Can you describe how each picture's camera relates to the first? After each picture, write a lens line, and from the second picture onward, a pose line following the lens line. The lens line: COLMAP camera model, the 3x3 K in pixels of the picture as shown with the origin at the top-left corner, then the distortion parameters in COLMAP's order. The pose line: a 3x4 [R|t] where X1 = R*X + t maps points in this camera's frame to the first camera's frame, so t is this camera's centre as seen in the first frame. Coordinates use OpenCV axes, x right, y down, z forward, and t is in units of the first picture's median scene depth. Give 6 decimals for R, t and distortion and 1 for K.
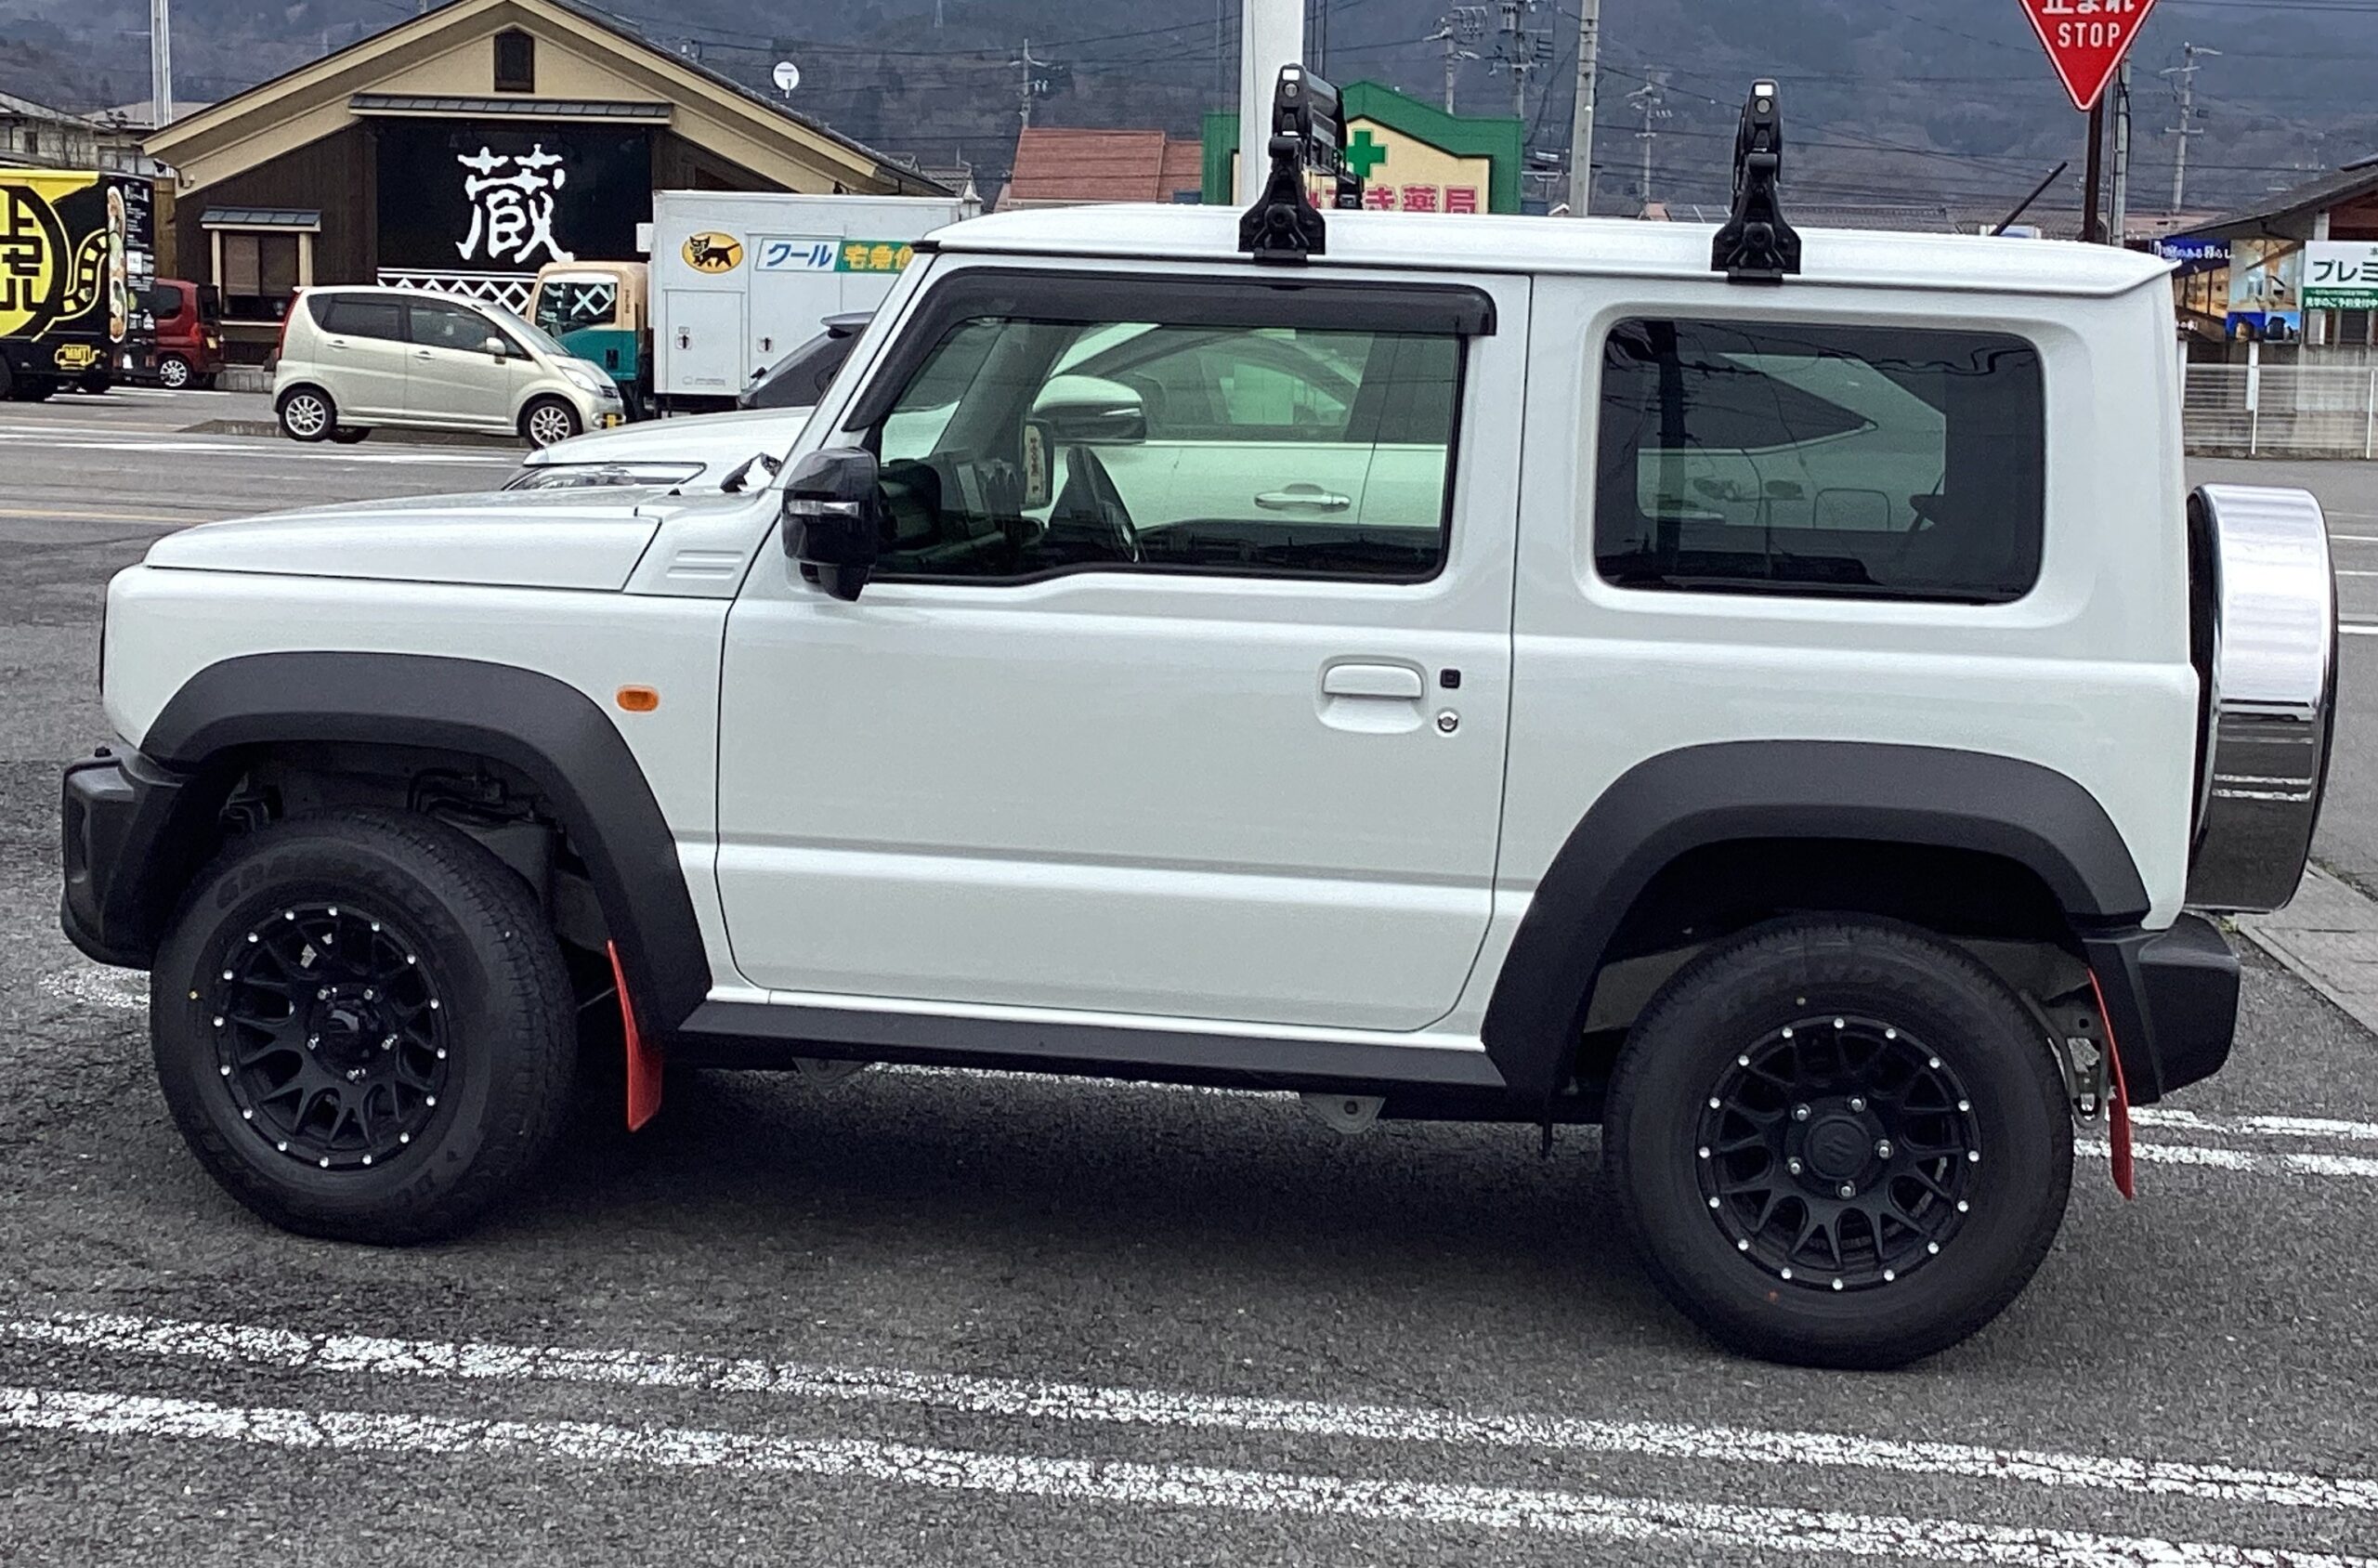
lens RADIAL K [[3692.4, 0, 1193.1], [0, 3692.4, 764.3], [0, 0, 1]] dist [0.110930, 0.000000]
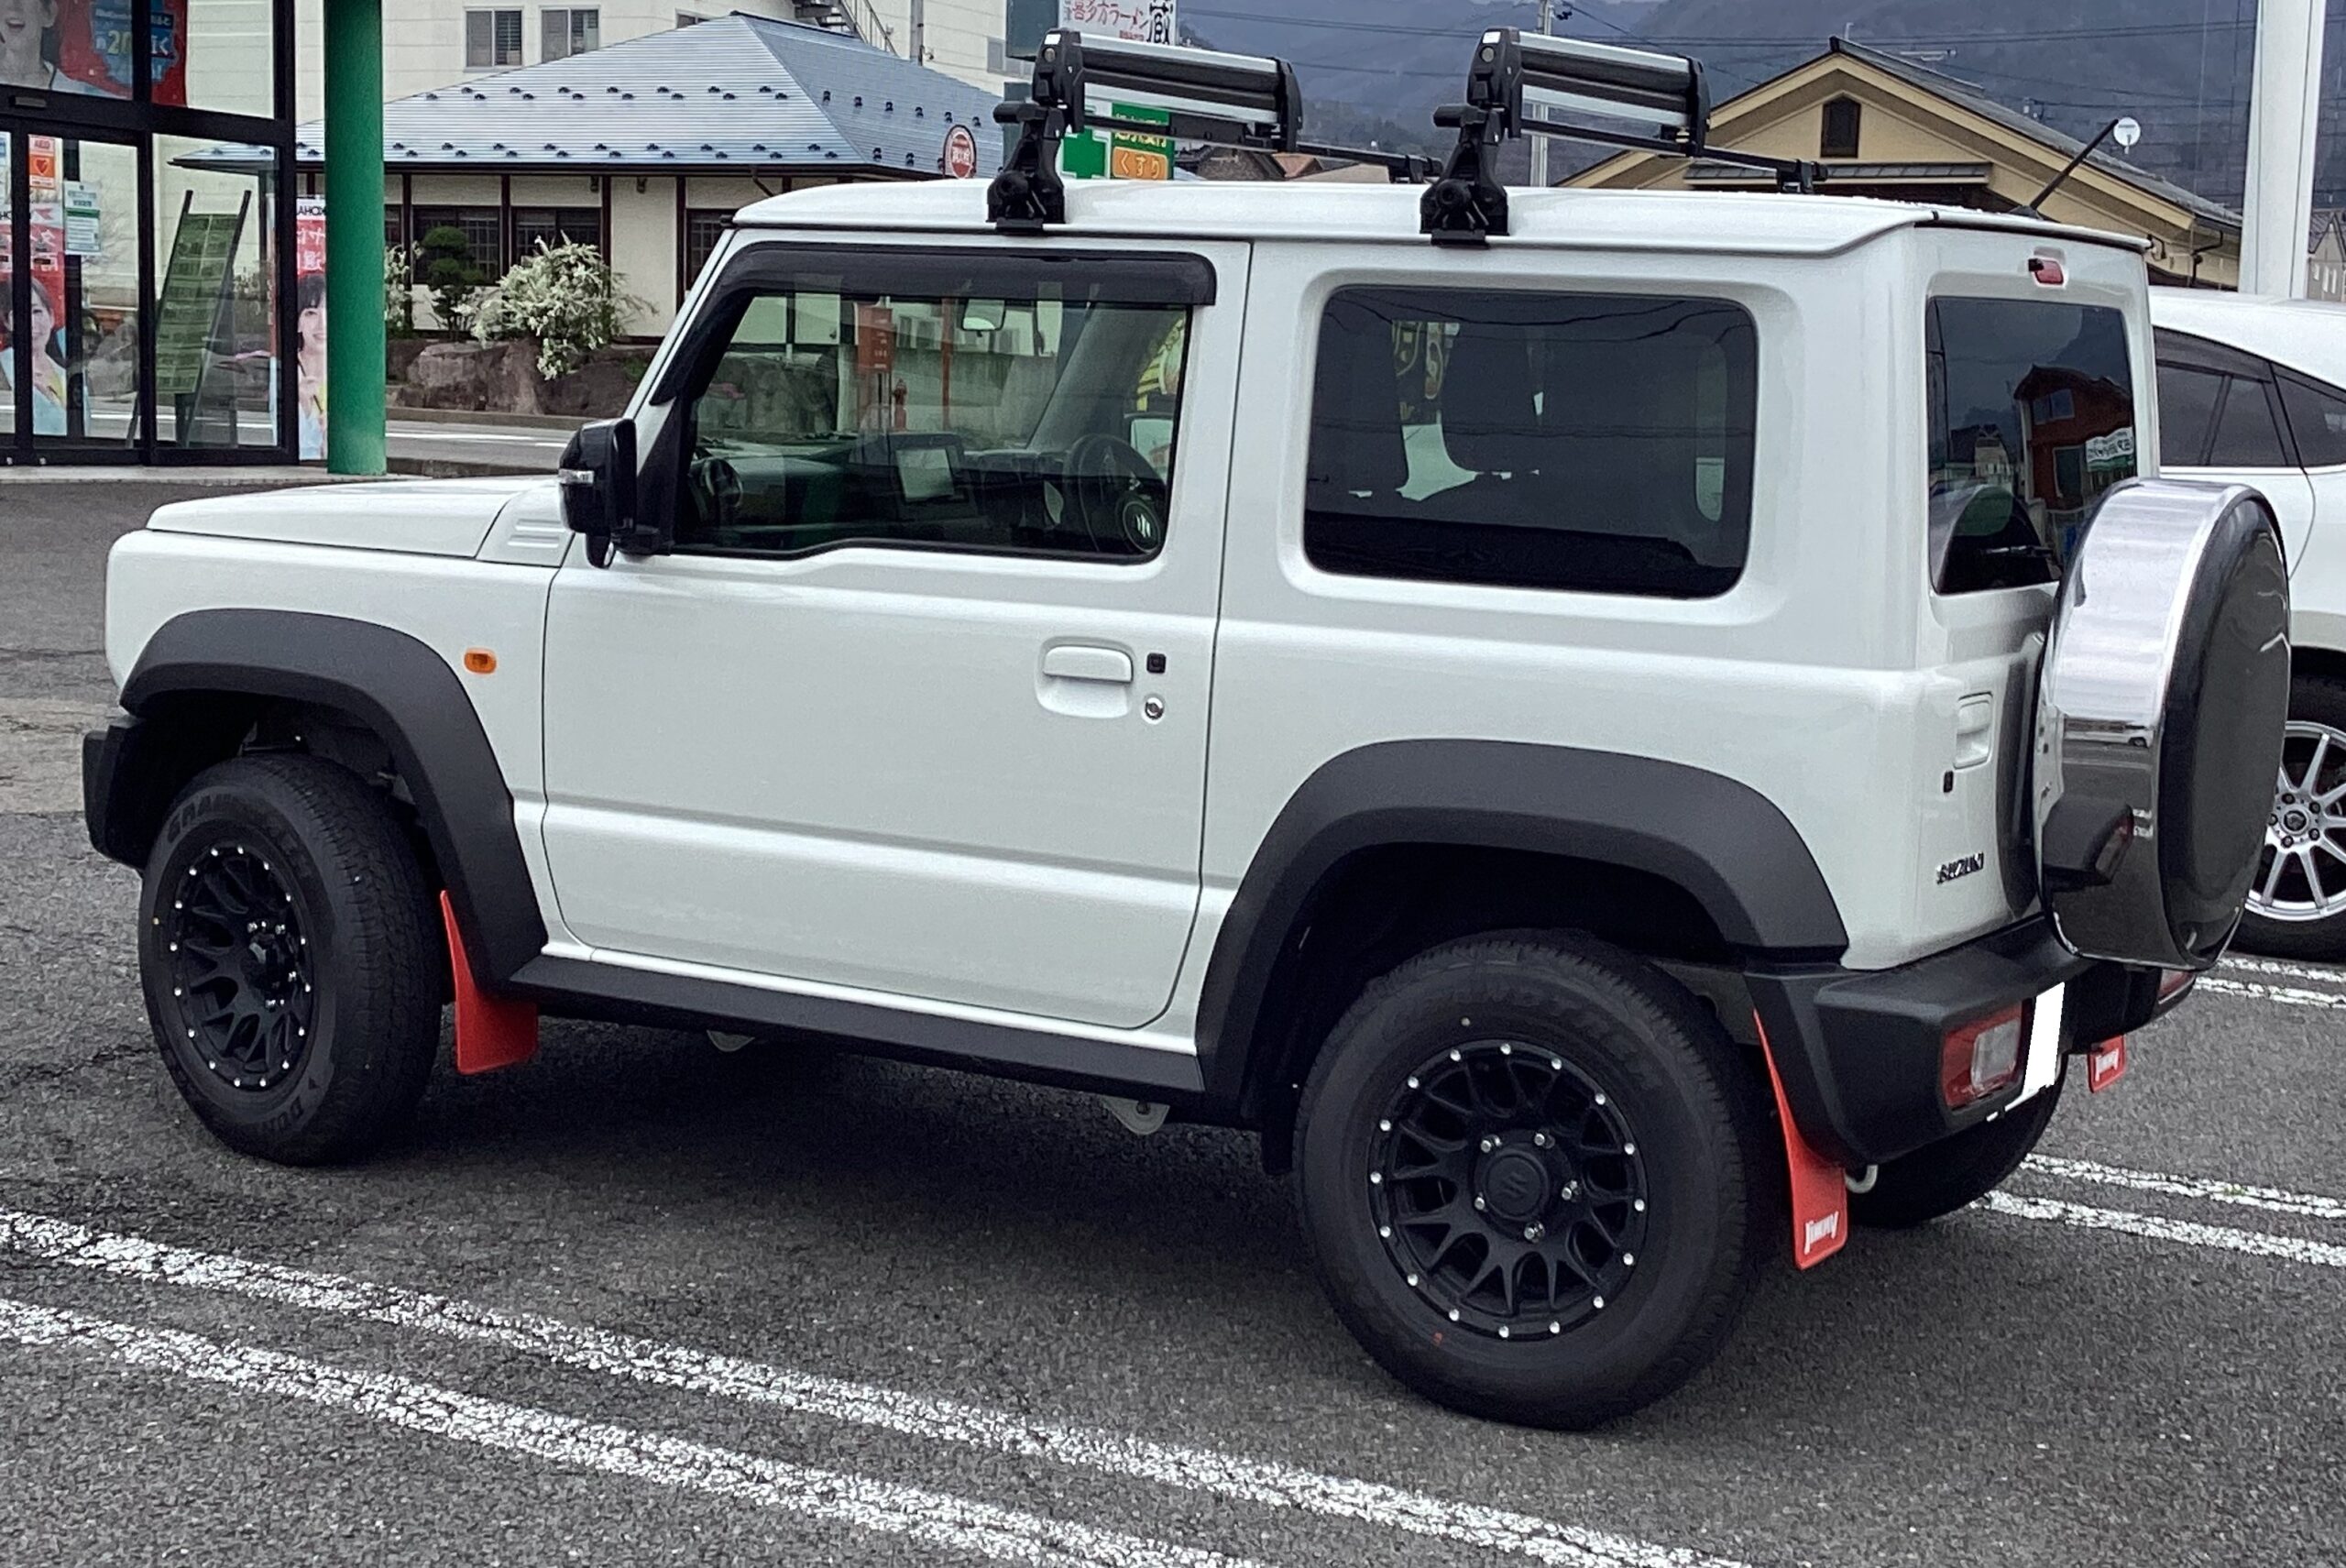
lens RADIAL K [[3537.4, 0, 1169.7], [0, 3537.4, 803.8], [0, 0, 1]] dist [0.100088, 0.000000]
pose [[0.923152, 0.045485, -0.381735, 0.417441], [-0.046059, 0.998910, 0.007639, 0.005982], [0.381666, 0.010530, 0.924240, 0.148601]]
